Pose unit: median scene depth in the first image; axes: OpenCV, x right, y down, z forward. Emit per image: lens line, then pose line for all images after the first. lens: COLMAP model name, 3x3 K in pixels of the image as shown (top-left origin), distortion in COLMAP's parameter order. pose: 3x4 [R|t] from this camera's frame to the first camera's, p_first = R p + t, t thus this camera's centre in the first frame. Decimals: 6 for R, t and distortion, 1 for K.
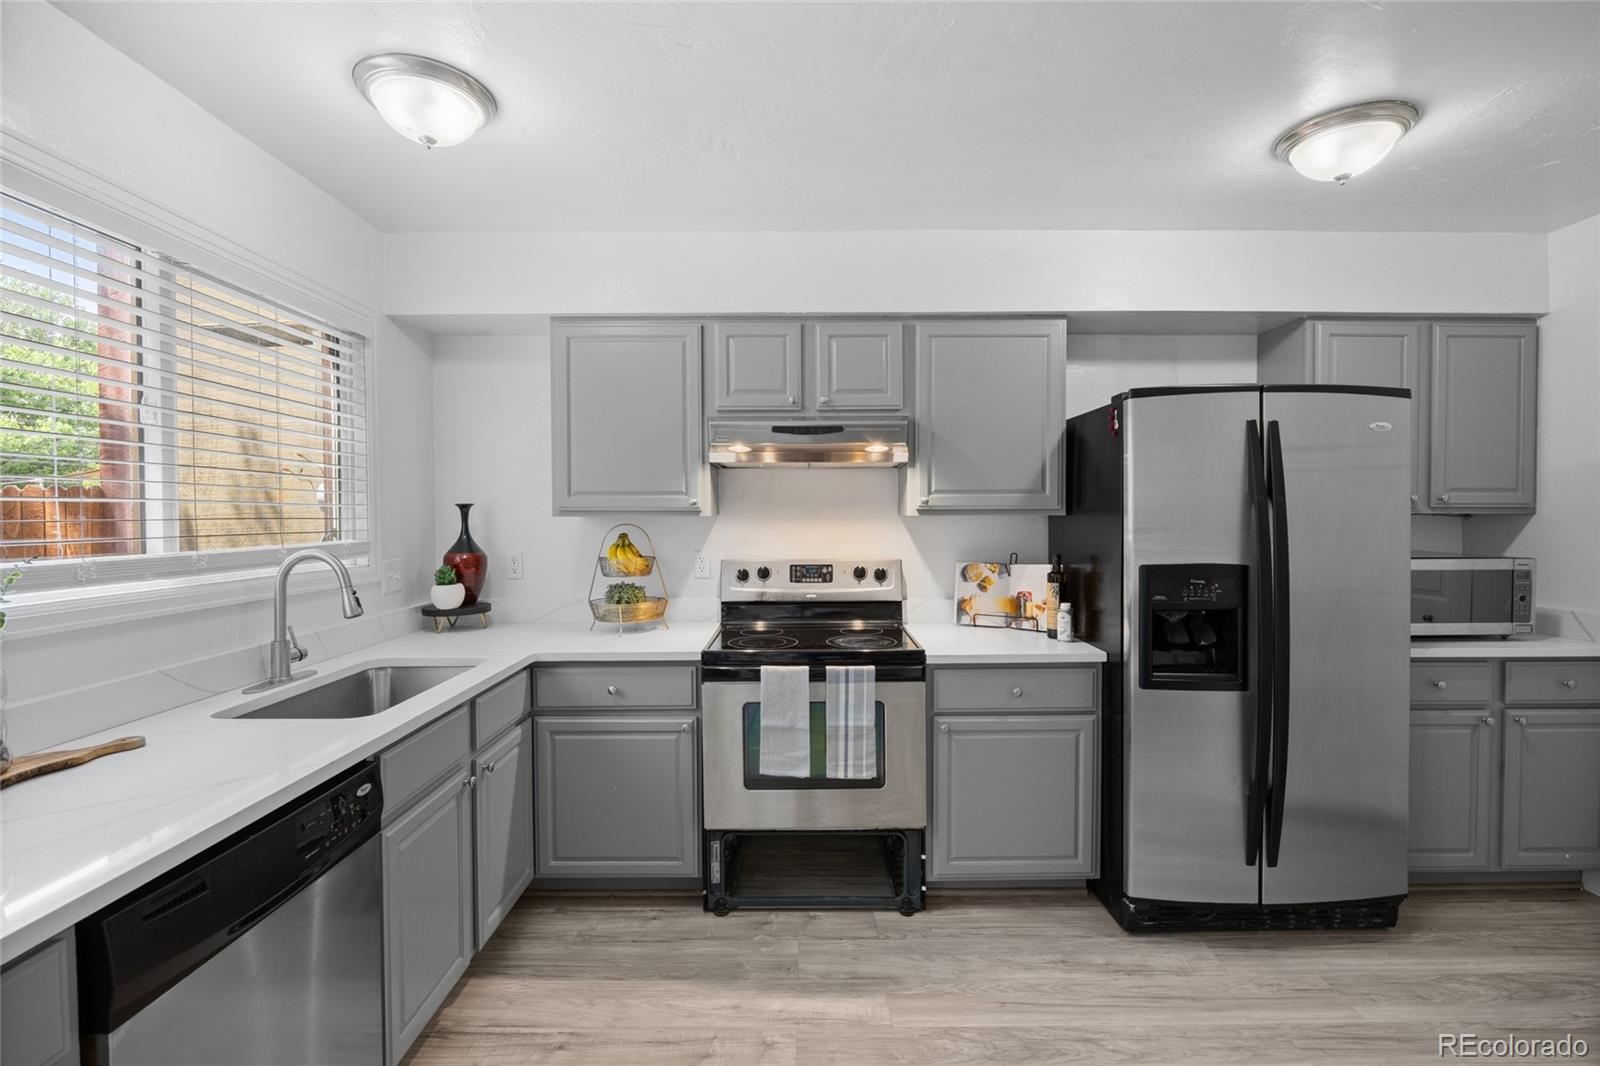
lens RADIAL K [[705.6, 0, 794.2], [0, 705.6, 524.5], [0, 0, 1]] dist [-0.020324, 0.002156]
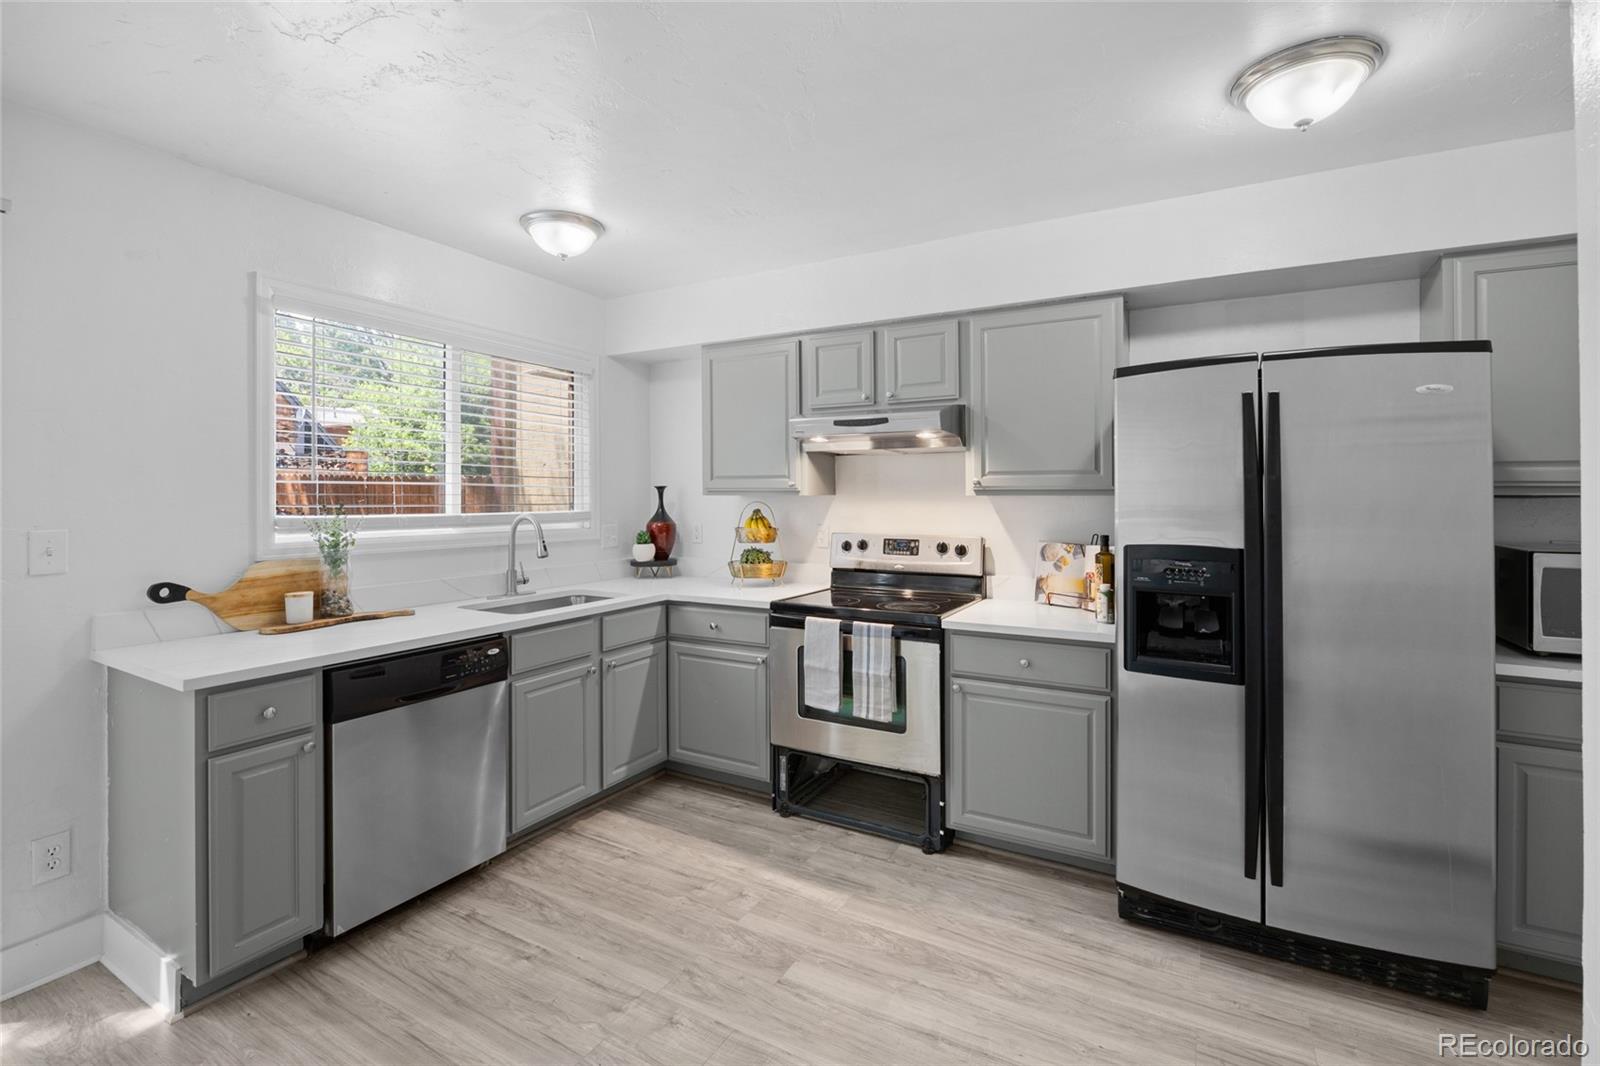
lens RADIAL K [[705.6, 0, 776.0], [0, 705.6, 494.4], [0, 0, 1]] dist [-0.020324, 0.002156]
pose [[0.867949, 0.003190, -0.496643, 0.522281], [-0.012247, 0.999813, -0.014981, 0.006305], [0.496502, 0.019085, 0.867826, -0.101938]]
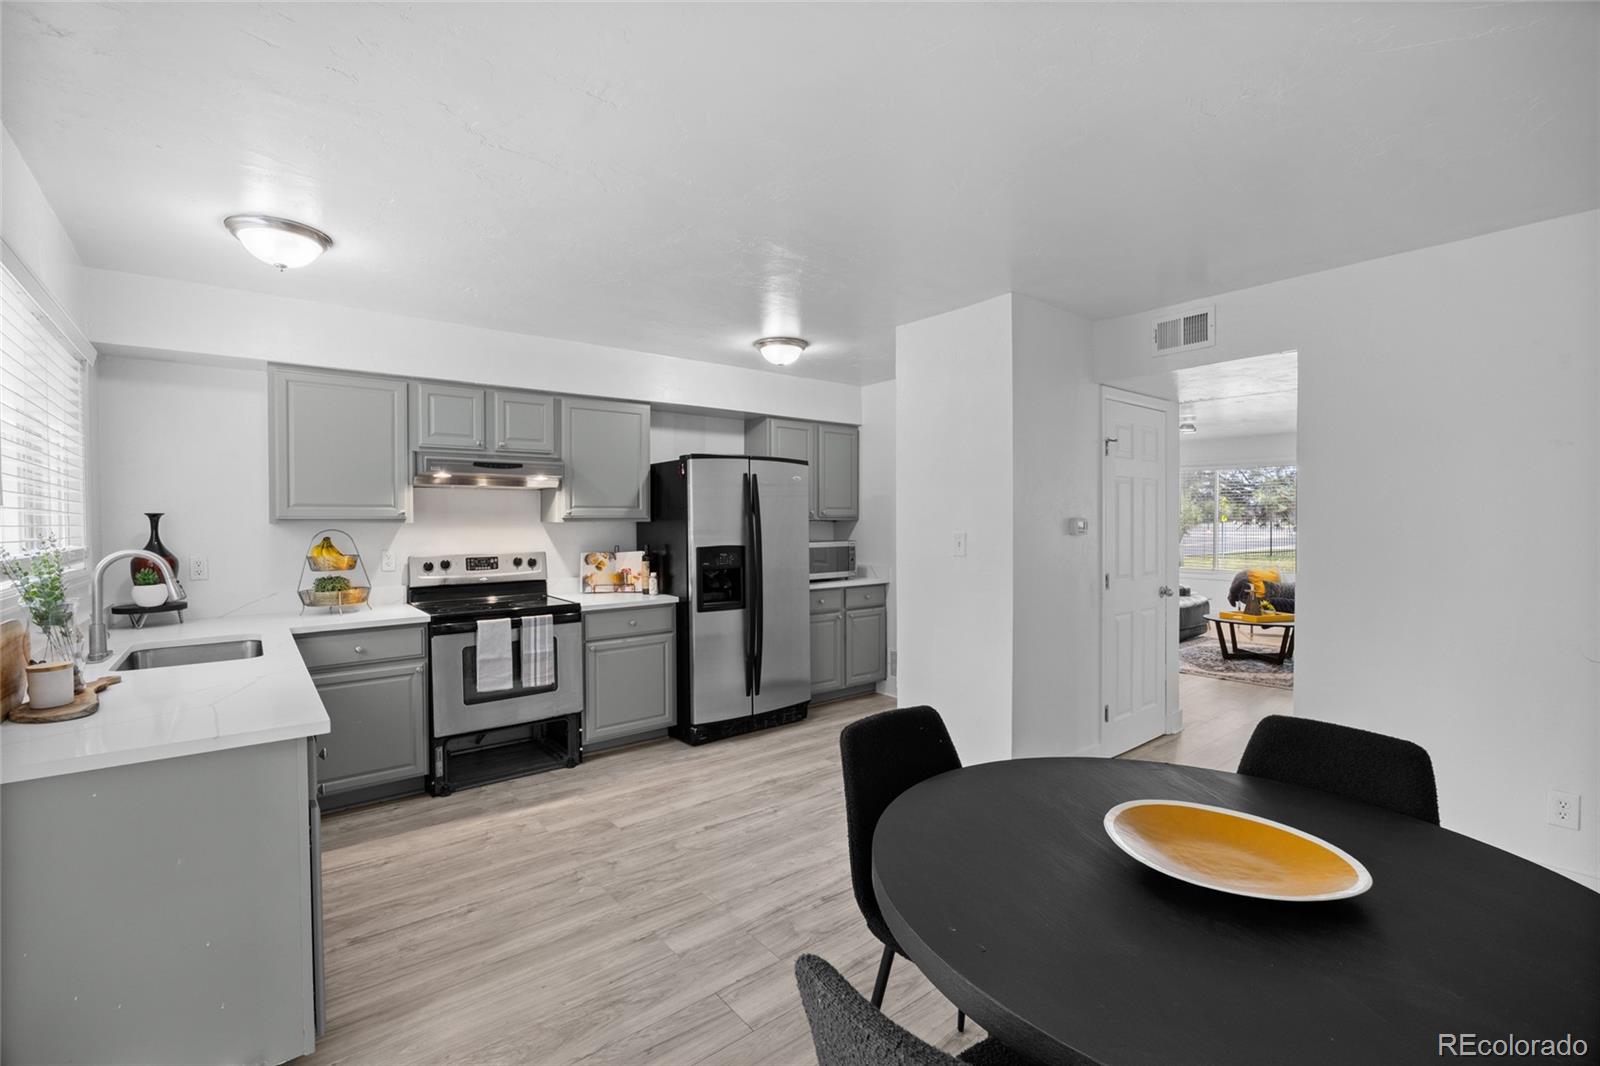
lens RADIAL K [[705.6, 0, 785.0], [0, 705.6, 530.9], [0, 0, 1]] dist [-0.020324, 0.002156]
pose [[0.792656, -0.011379, 0.609563, -0.446652], [0.012546, 0.999919, 0.002351, 0.011185], [-0.609540, 0.005784, 0.792734, -0.613070]]
